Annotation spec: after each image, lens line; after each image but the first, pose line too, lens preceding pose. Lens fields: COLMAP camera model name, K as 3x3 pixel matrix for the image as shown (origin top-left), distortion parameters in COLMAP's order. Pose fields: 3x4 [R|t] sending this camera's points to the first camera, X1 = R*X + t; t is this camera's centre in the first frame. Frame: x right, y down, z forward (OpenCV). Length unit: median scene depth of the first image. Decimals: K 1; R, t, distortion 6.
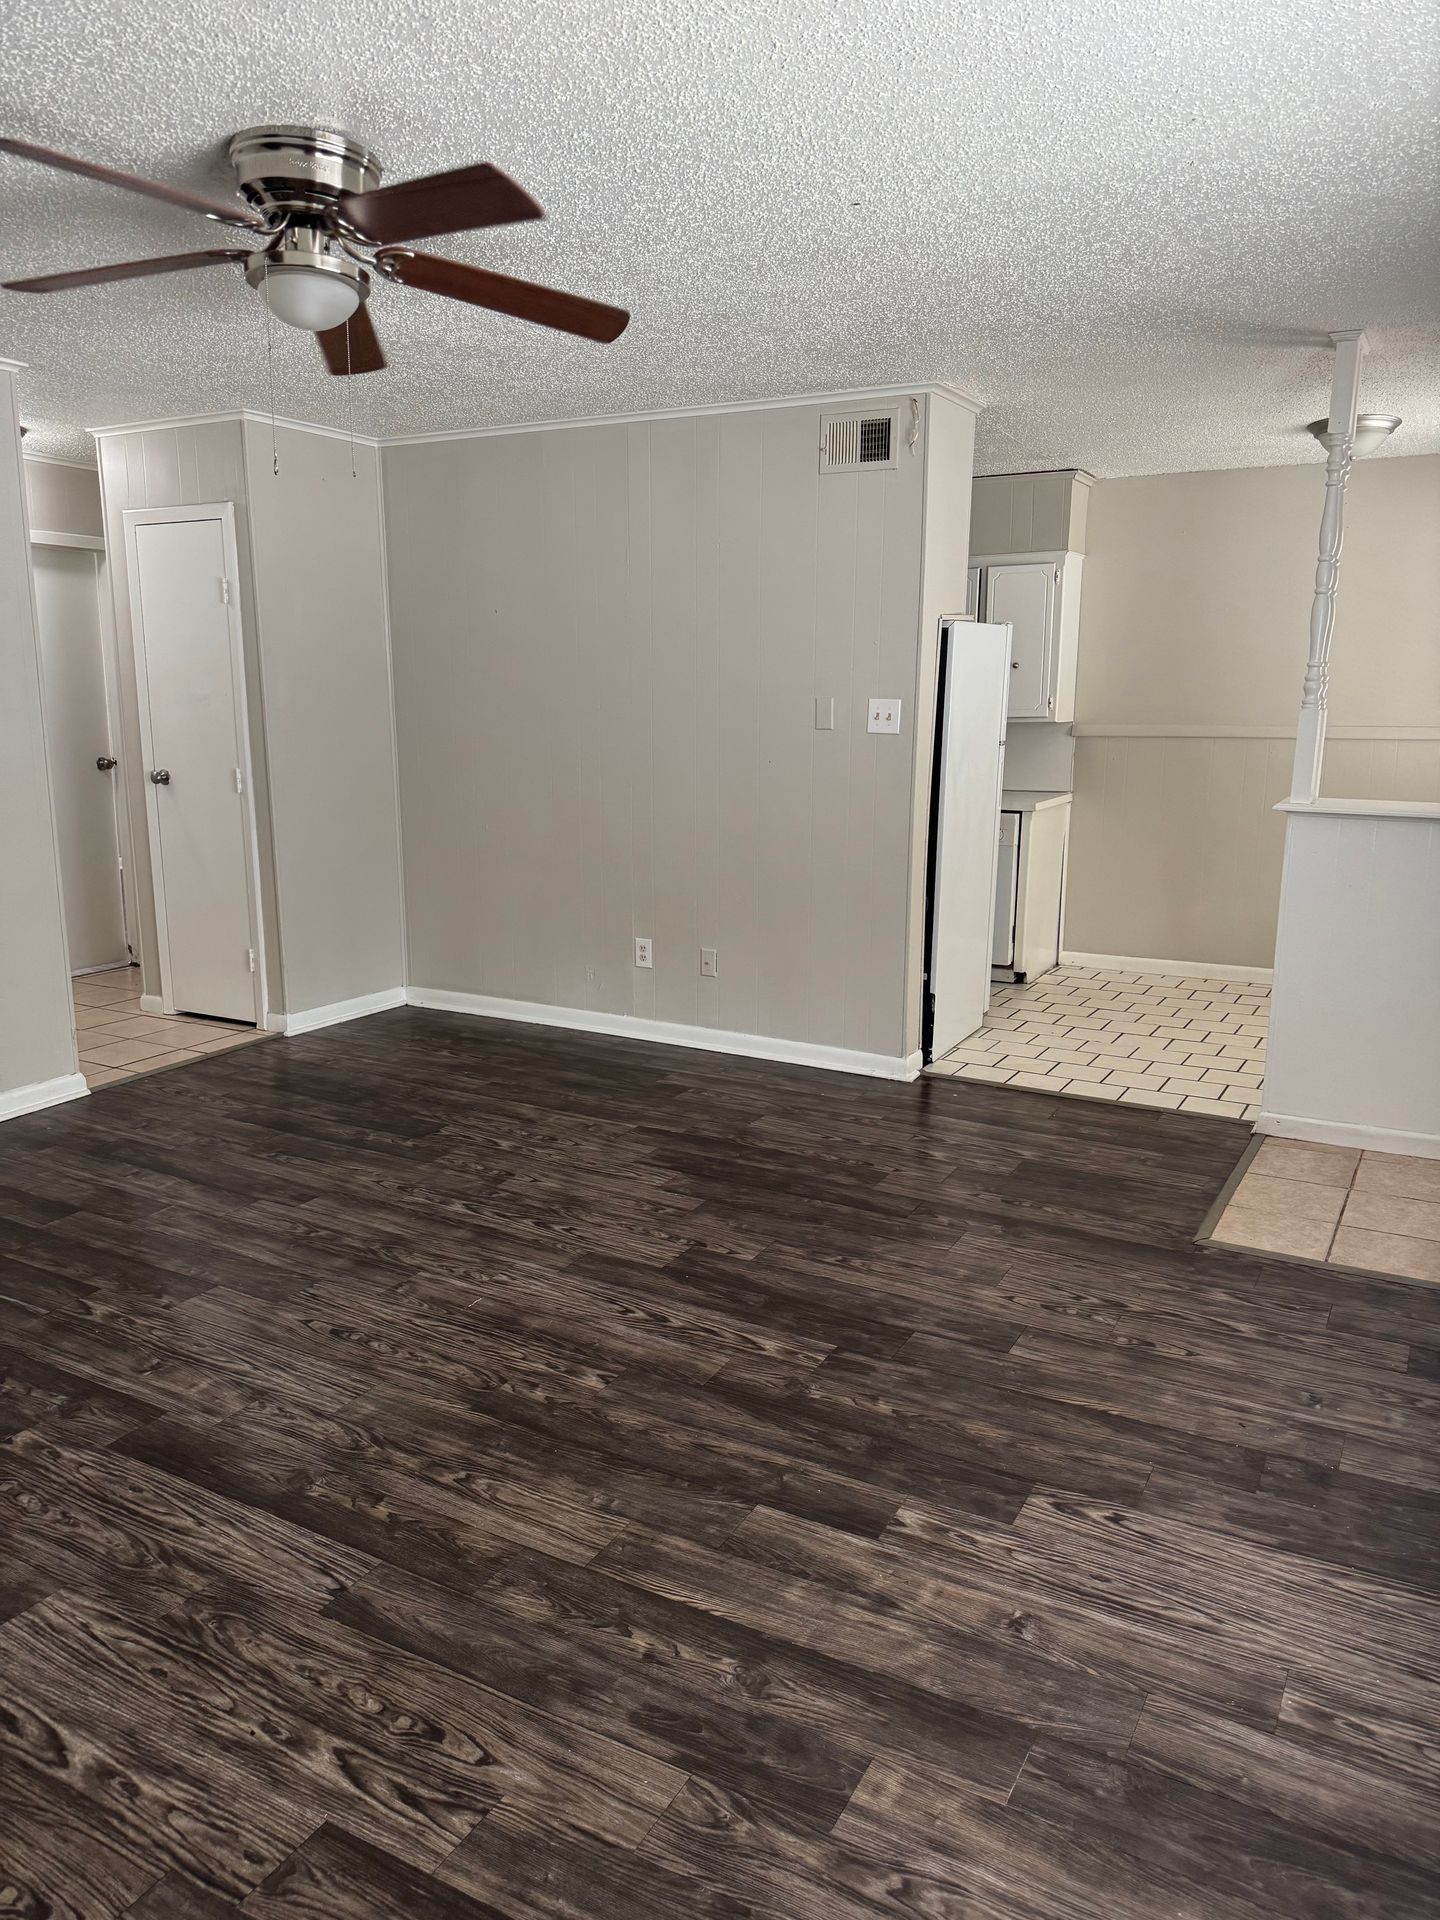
lens RADIAL K [[1357.7, 0, 710.5], [0, 1357.7, 950.2], [0, 0, 1]] dist [0.090249, -0.132512]
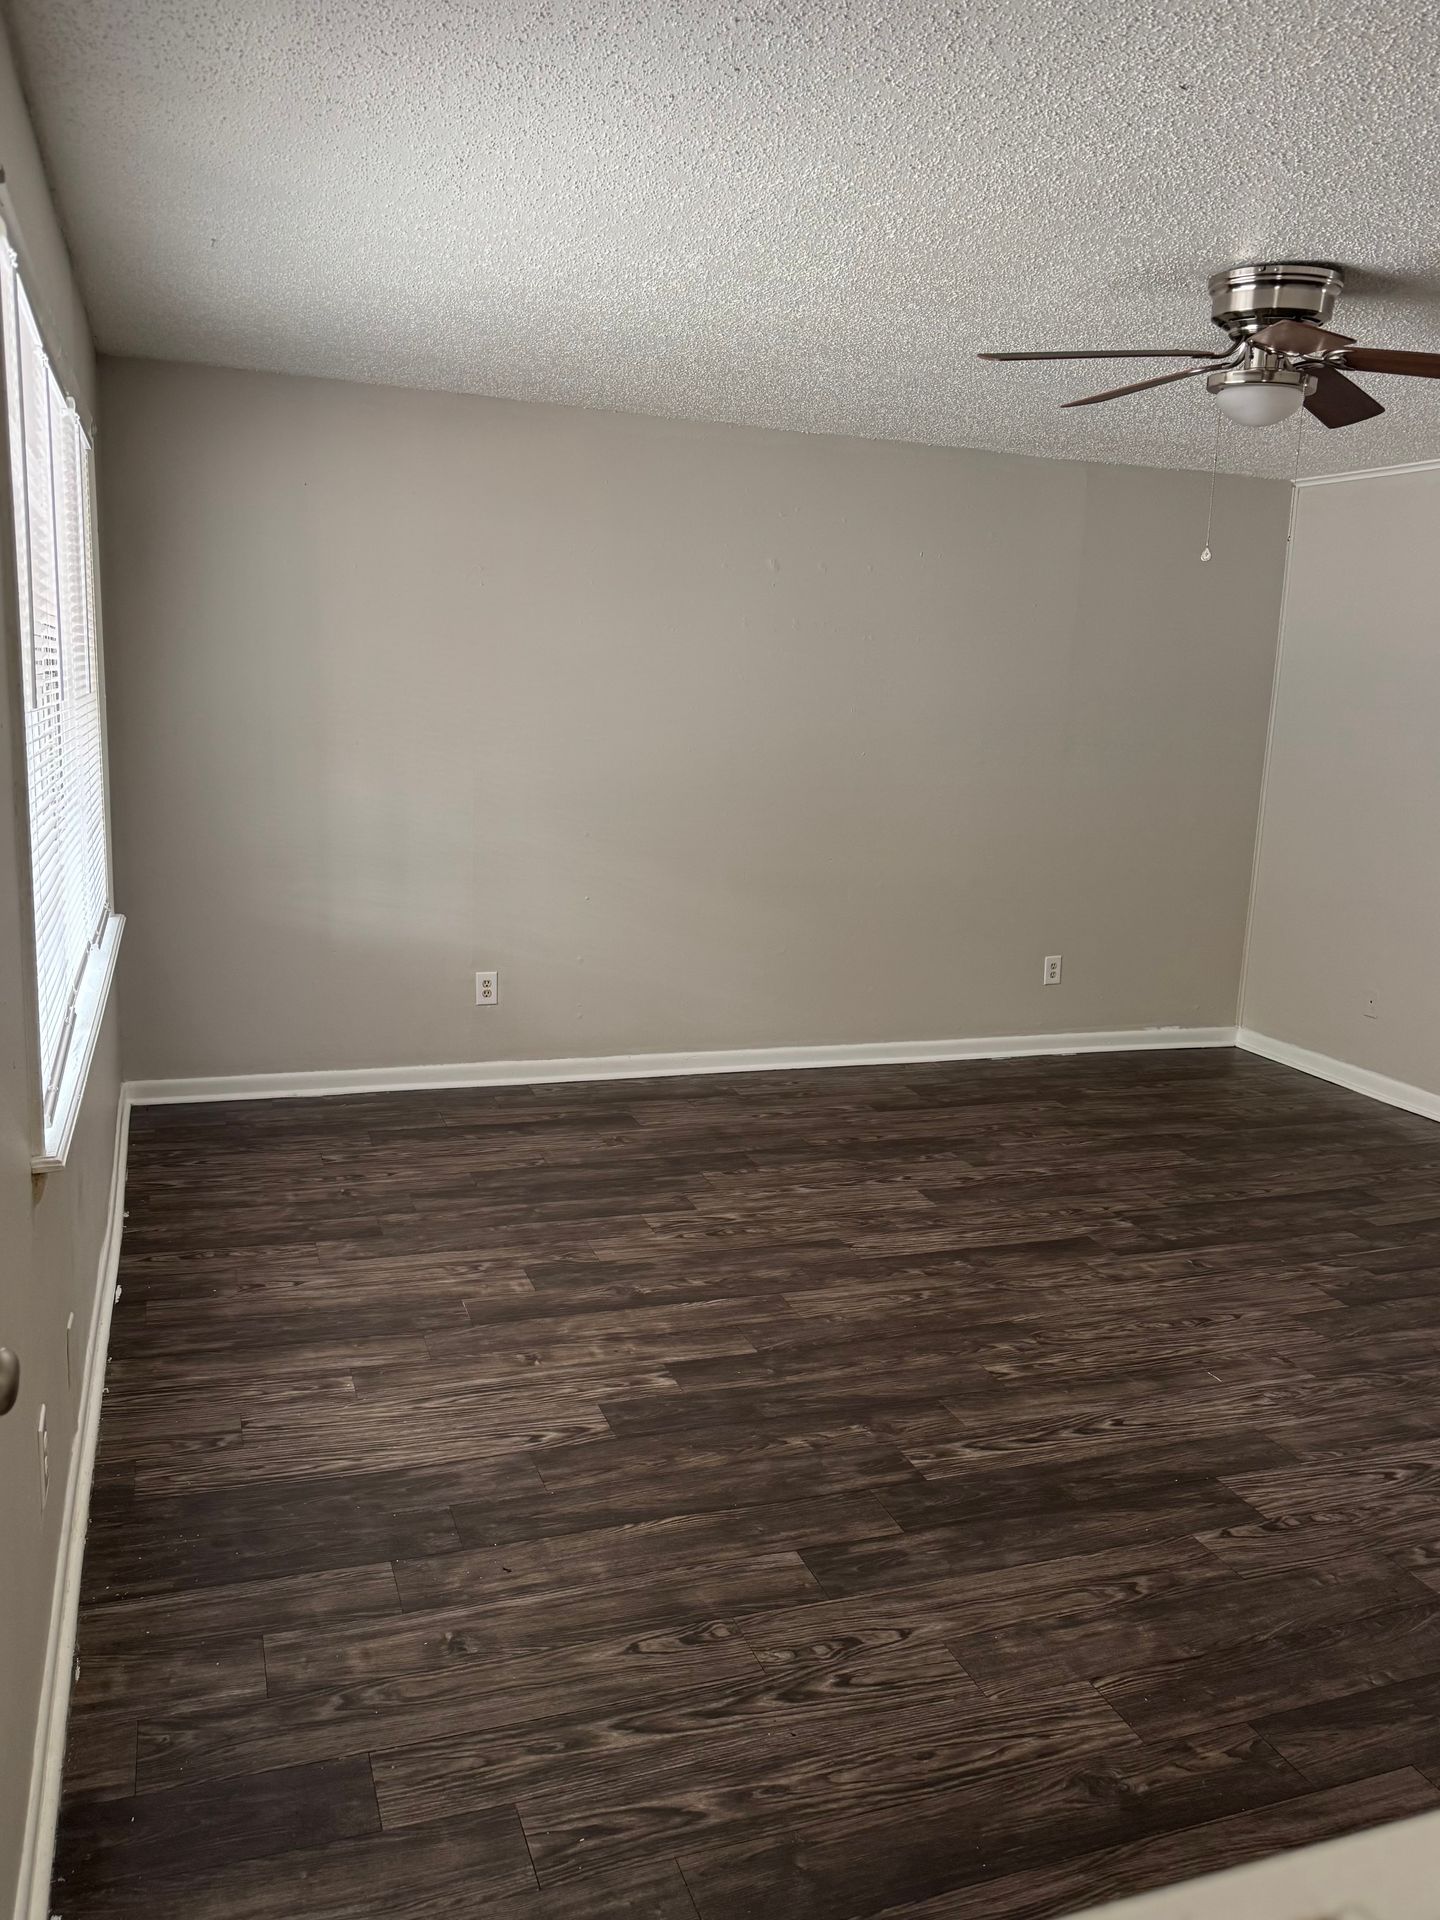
lens RADIAL K [[1460.1, 0, 720.0], [0, 1460.1, 960.0], [0, 0, 1]] dist [0.103873, -0.171156]
pose [[-0.652694, 0.106035, -0.750165, 0.963379], [-0.187804, 0.936610, 0.295791, -0.306325], [0.733976, 0.333945, -0.591406, 1.541272]]
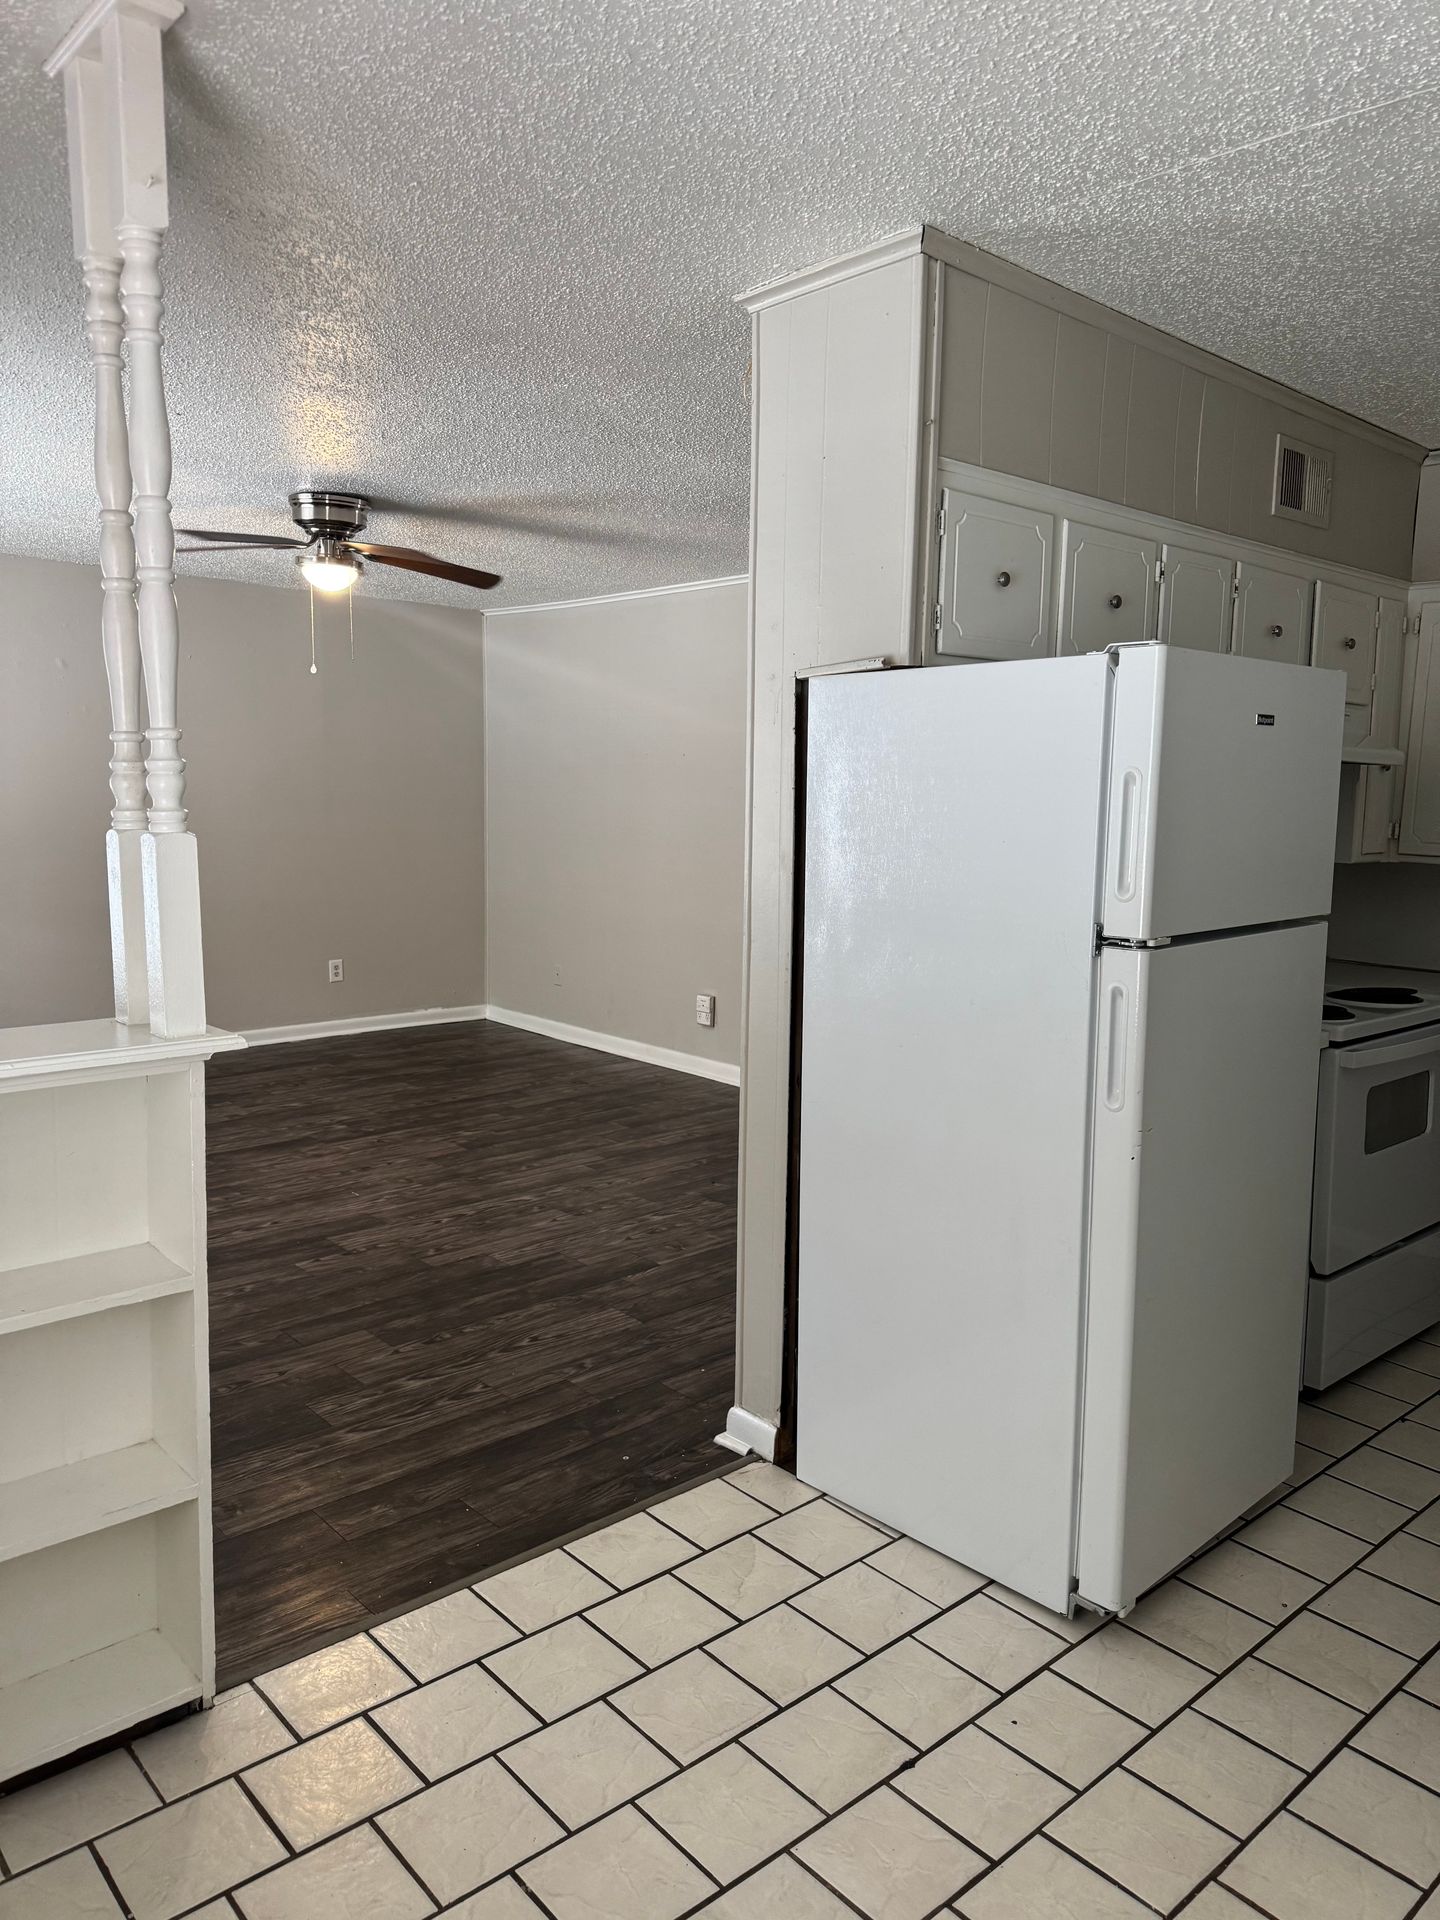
lens RADIAL K [[1357.7, 0, 710.5], [0, 1357.7, 950.2], [0, 0, 1]] dist [0.090249, -0.132512]
pose [[-0.324994, 0.103744, -0.940008, 1.292192], [-0.202369, 0.963313, 0.176282, -0.403217], [0.923810, 0.247519, -0.292077, 2.101225]]
